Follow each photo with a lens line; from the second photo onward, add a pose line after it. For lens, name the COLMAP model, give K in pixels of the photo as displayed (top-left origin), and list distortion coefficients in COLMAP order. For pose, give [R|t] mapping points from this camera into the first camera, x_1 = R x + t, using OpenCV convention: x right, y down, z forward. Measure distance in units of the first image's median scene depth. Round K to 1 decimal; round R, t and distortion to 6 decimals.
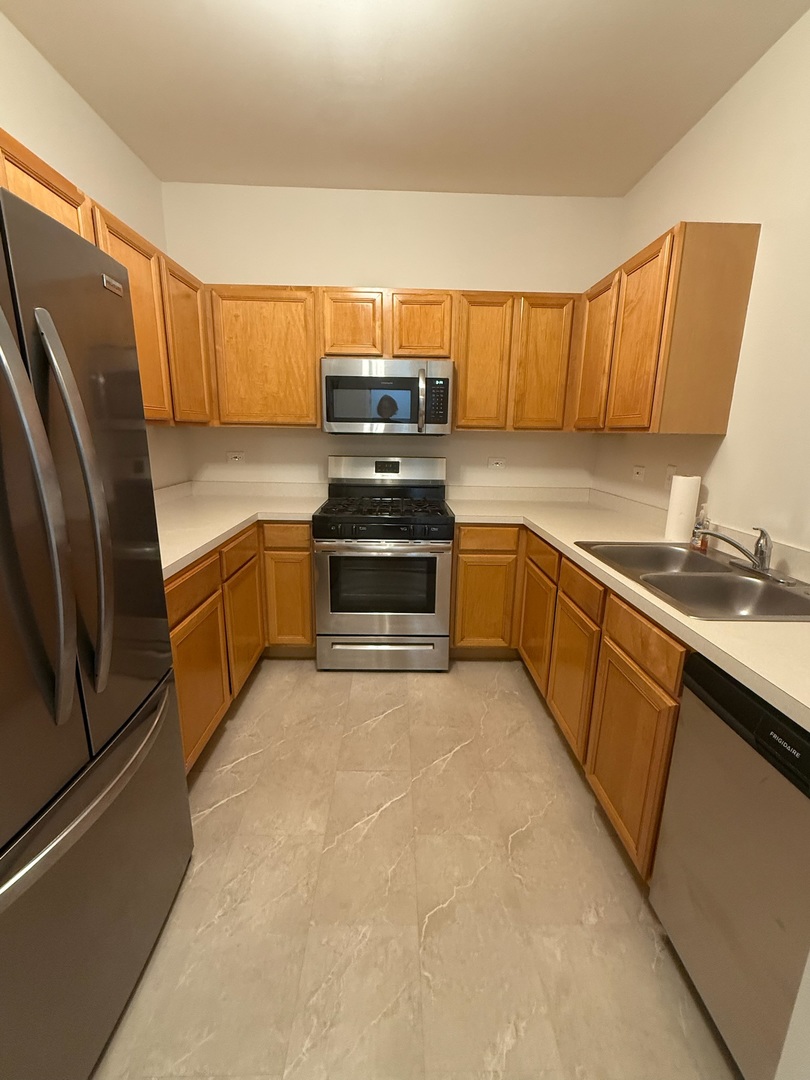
lens RADIAL K [[461.2, 0, 407.3], [0, 461.2, 544.3], [0, 0, 1]] dist [0.000658, -0.000089]
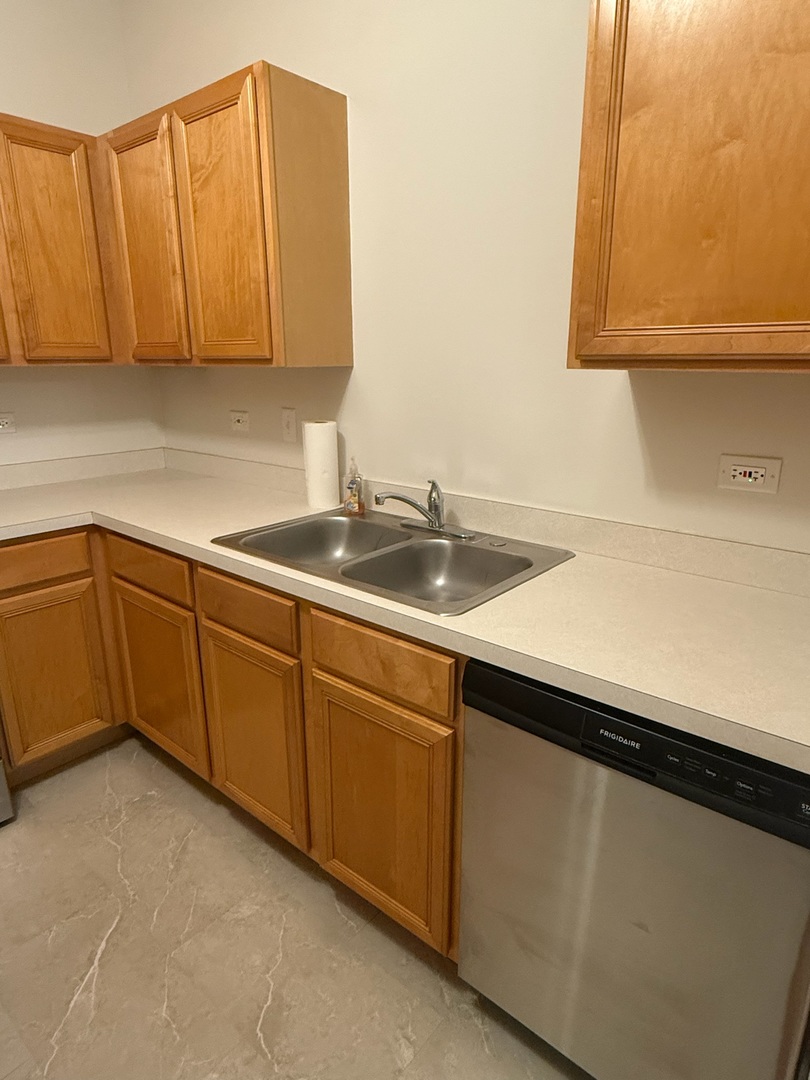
lens RADIAL K [[630.4, 0, 407.1], [0, 630.4, 538.9], [0, 0, 1]] dist [-0.000480, 0.002044]
pose [[0.660416, -0.222482, 0.717184, -0.081280], [0.190043, 0.973527, 0.127003, -0.061116], [-0.726453, 0.052420, 0.685214, 0.181020]]
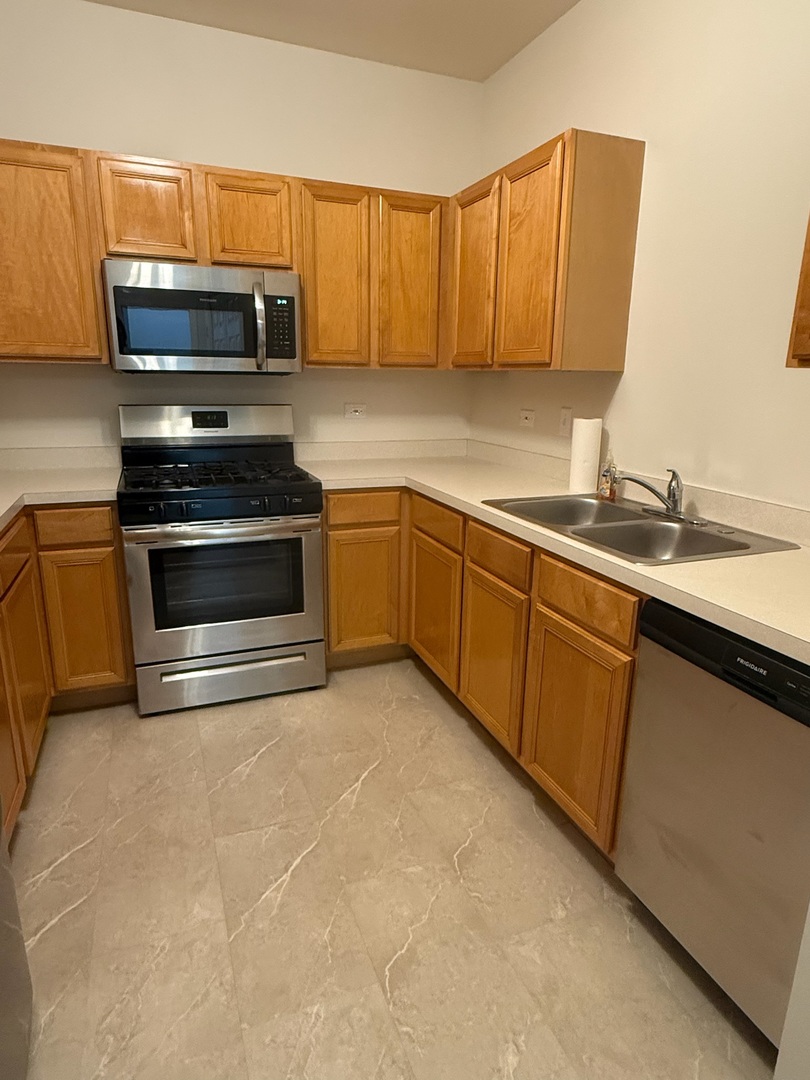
lens RADIAL K [[630.4, 0, 408.8], [0, 630.4, 545.3], [0, 0, 1]] dist [-0.000480, 0.002044]
pose [[0.936173, -0.094264, 0.338666, -0.143785], [0.084594, 0.995477, 0.043240, 0.013161], [-0.341210, -0.011831, 0.939913, -0.028755]]
